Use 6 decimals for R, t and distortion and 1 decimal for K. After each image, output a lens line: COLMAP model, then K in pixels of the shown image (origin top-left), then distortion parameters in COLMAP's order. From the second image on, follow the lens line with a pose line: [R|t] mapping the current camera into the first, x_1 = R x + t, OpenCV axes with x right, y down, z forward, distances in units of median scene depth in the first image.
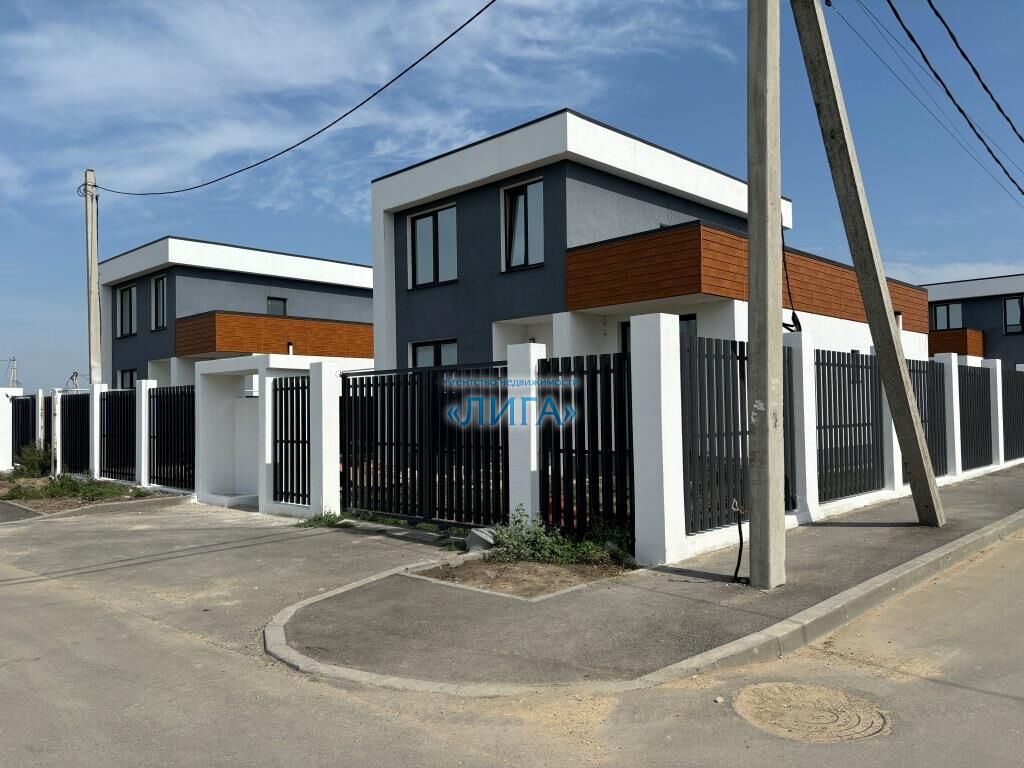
lens RADIAL K [[777.9, 0, 517.2], [0, 777.9, 387.5], [0, 0, 1]] dist [0.012534, 0.009713]
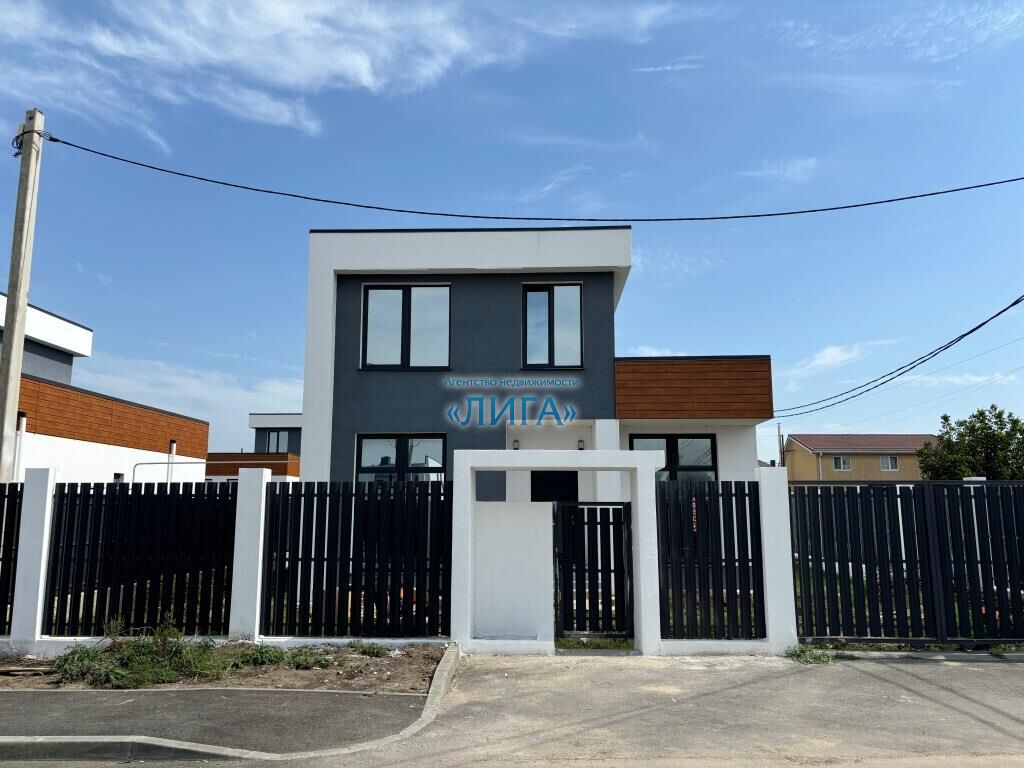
lens RADIAL K [[777.9, 0, 505.2], [0, 777.9, 392.6], [0, 0, 1]] dist [0.012534, 0.009713]
pose [[0.747103, 0.109508, 0.655626, -0.987344], [-0.029441, 0.990820, -0.131946, 0.006414], [-0.664056, 0.079275, 0.743468, 0.492630]]
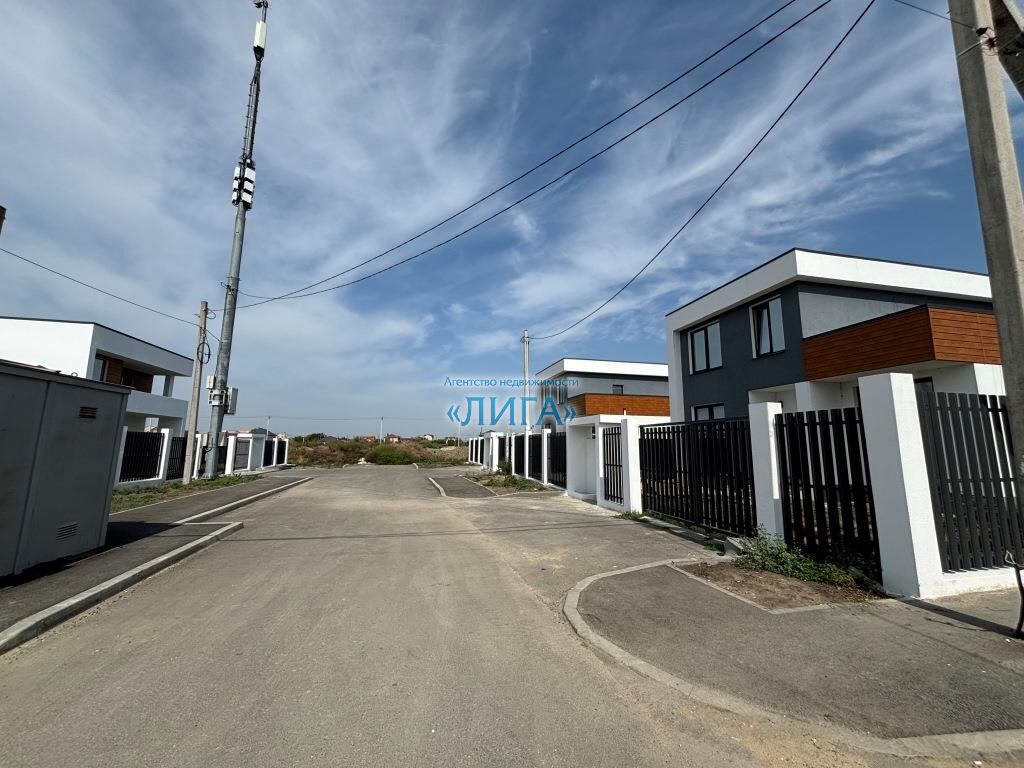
lens RADIAL K [[409.7, 0, 514.5], [0, 409.7, 382.6], [0, 0, 1]] dist [0.007620, -0.000843]
pose [[0.841986, -0.060608, -0.536084, 0.023650], [-0.004901, 0.992769, -0.119937, -0.002451], [0.539477, 0.103613, 0.835601, 0.103900]]
